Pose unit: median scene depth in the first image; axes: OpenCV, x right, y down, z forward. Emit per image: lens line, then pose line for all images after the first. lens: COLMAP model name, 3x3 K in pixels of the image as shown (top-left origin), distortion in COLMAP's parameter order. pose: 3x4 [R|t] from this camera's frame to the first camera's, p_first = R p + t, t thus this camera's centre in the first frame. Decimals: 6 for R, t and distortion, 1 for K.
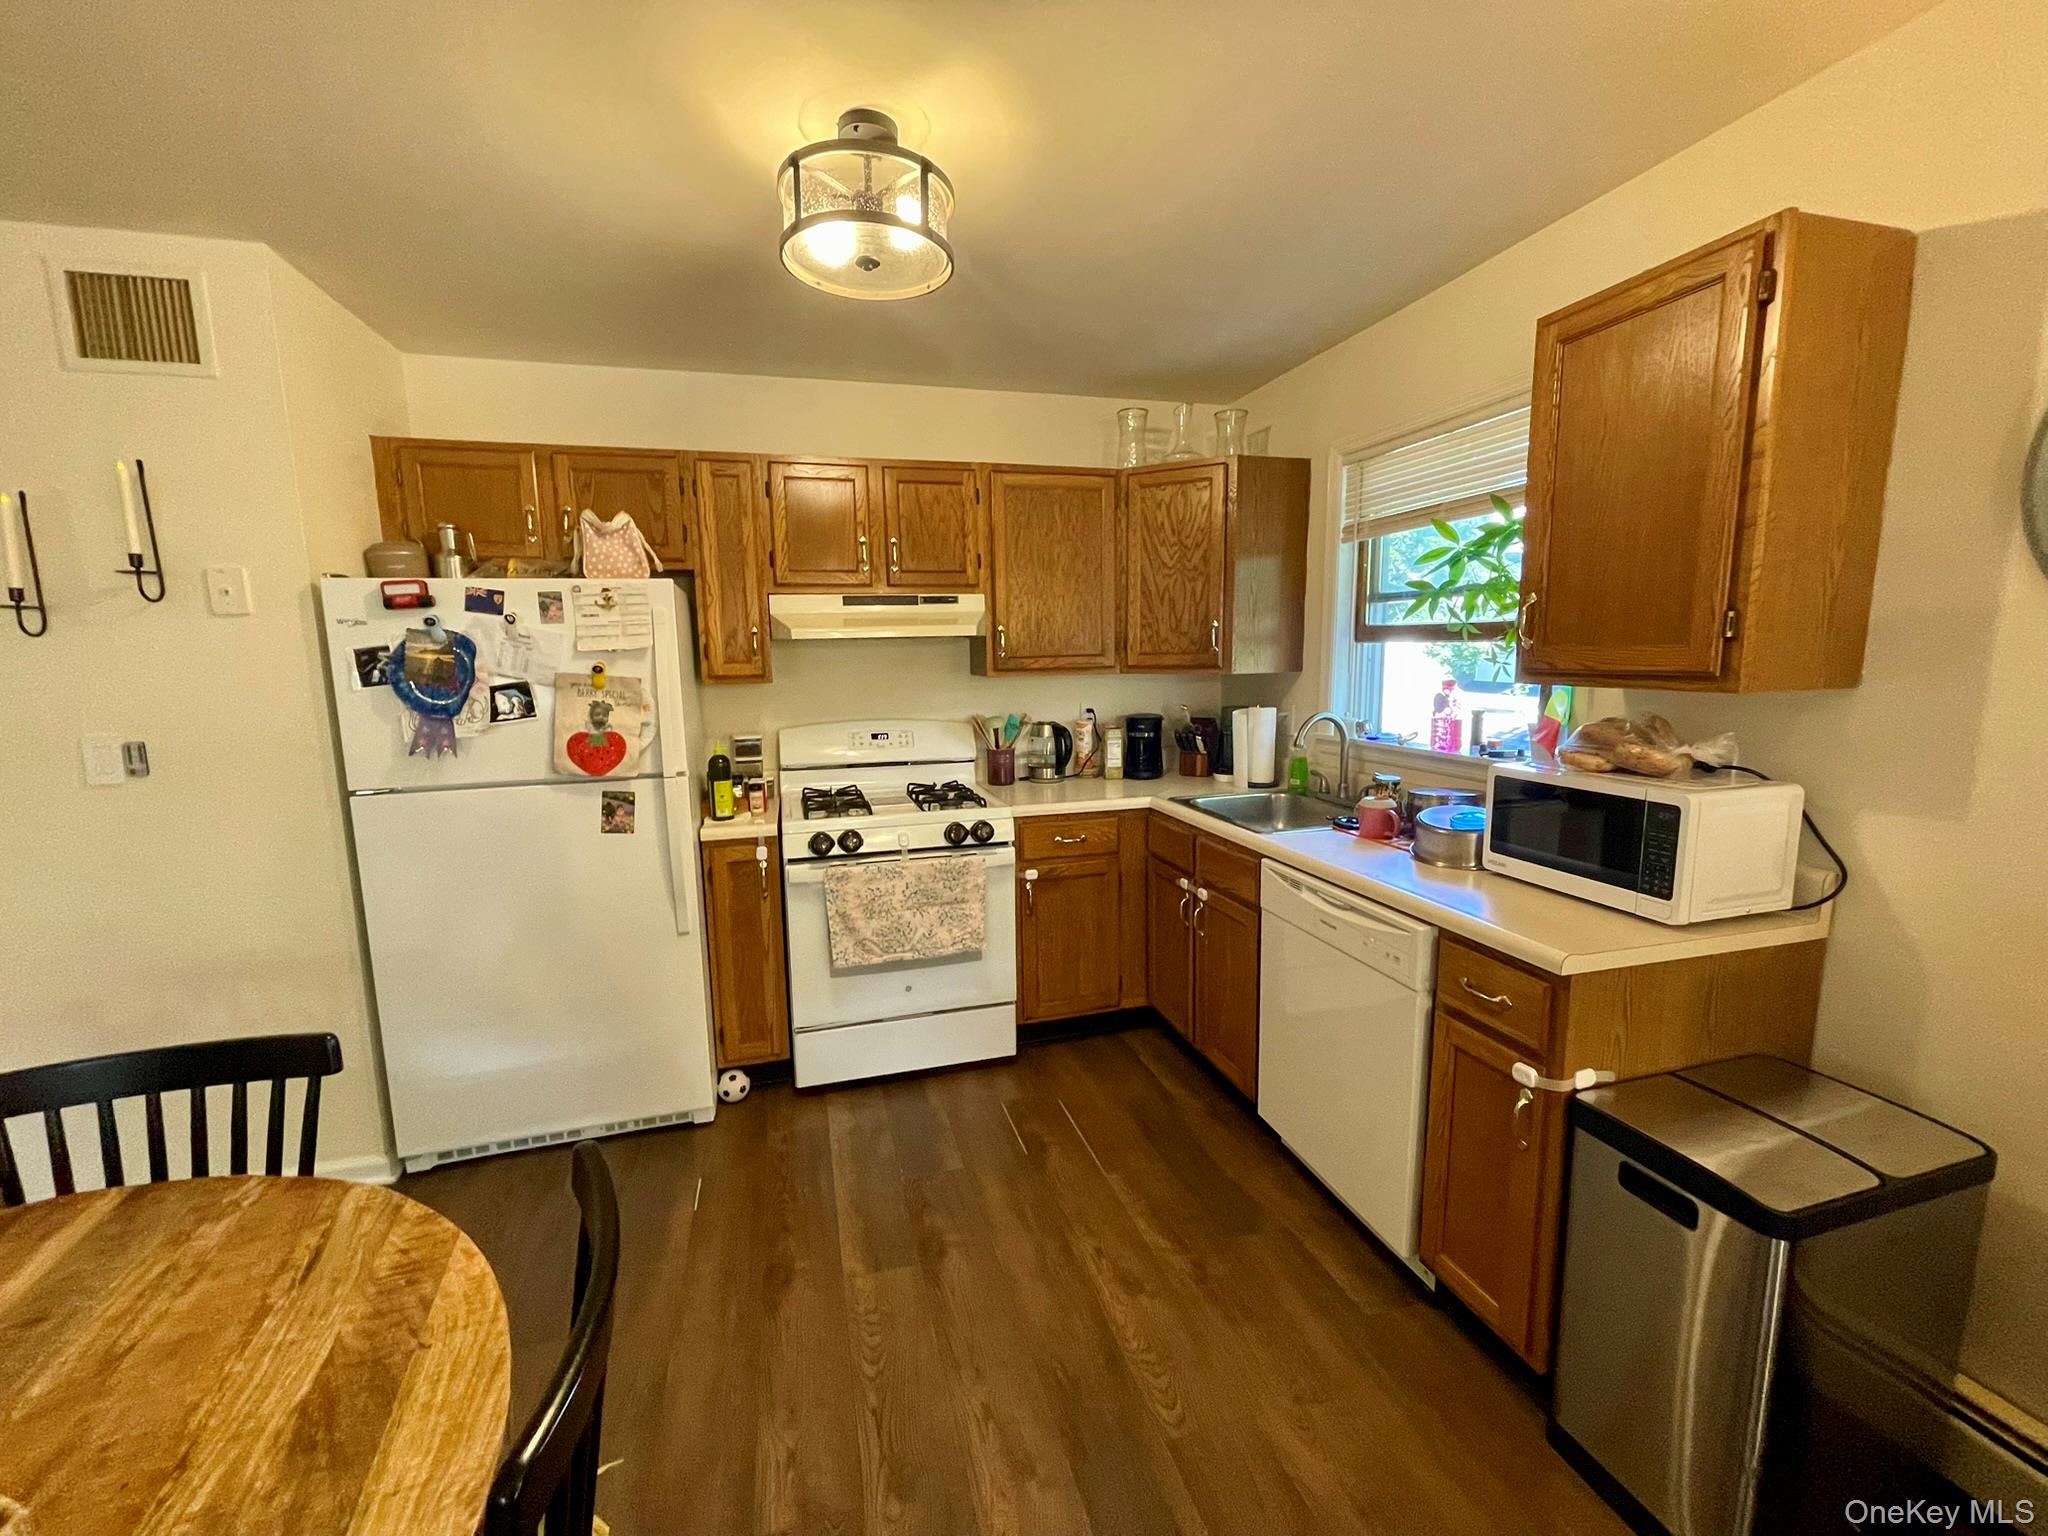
lens RADIAL K [[834.7, 0, 1019.8], [0, 834.7, 766.8], [0, 0, 1]] dist [0.009620, 0.001107]
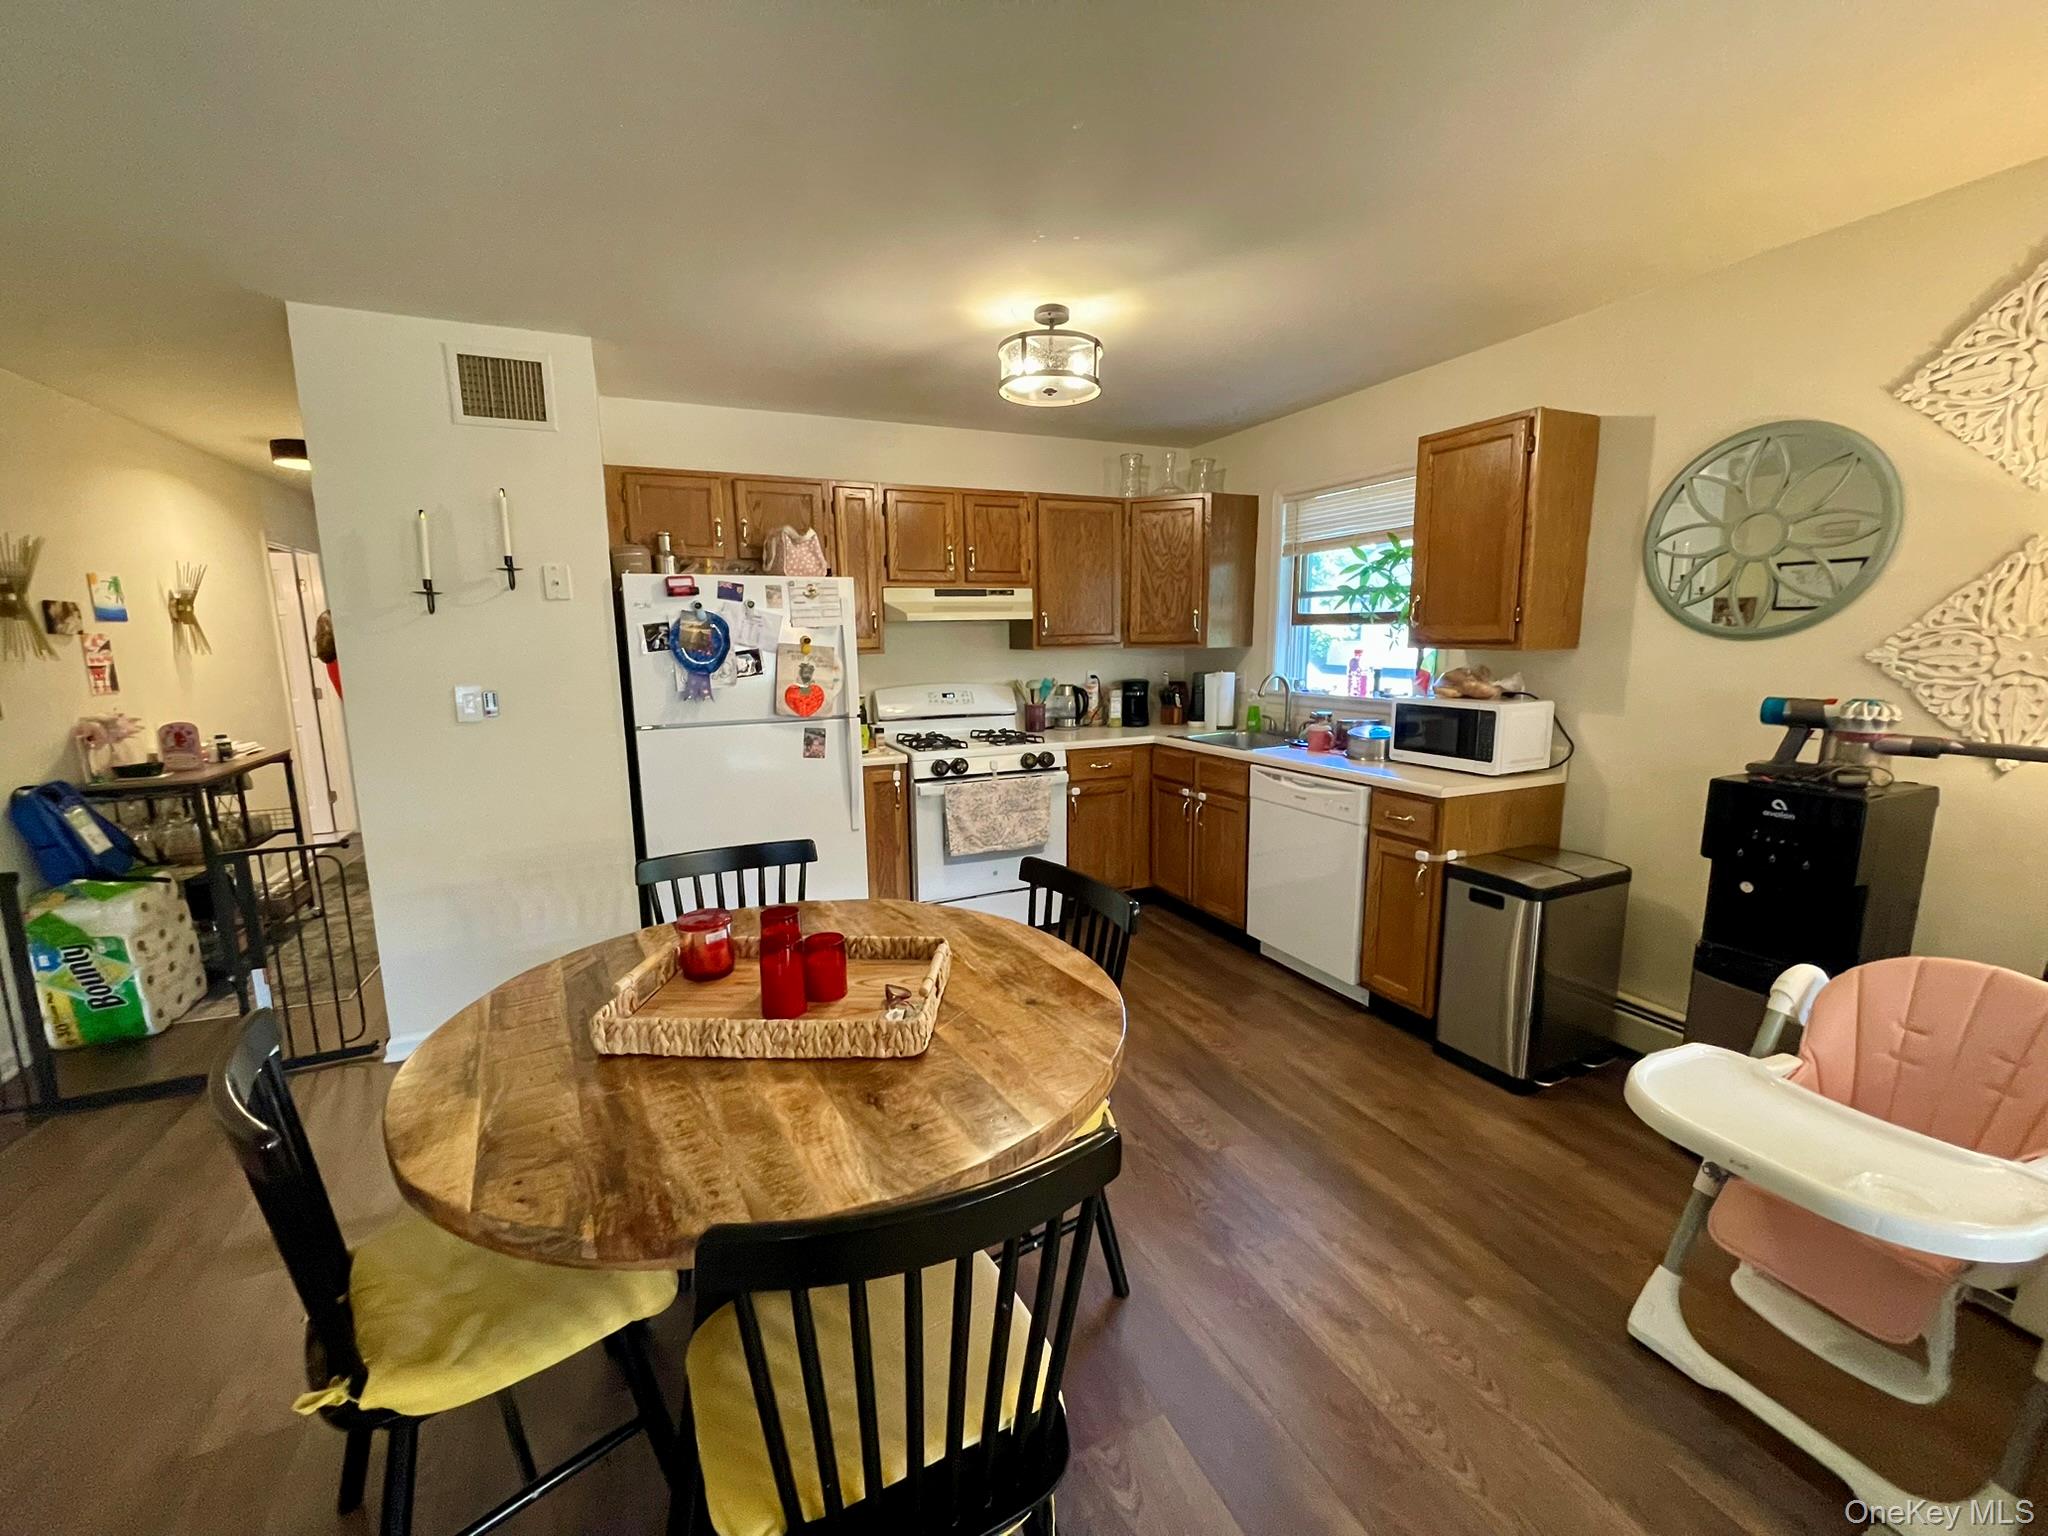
lens RADIAL K [[834.7, 0, 1021.6], [0, 834.7, 765.6], [0, 0, 1]] dist [0.009620, 0.001107]
pose [[0.987635, -0.020253, 0.155454, -0.365331], [0.018241, 0.999731, 0.014354, 0.081401], [-0.155703, -0.011341, 0.987739, -0.451990]]
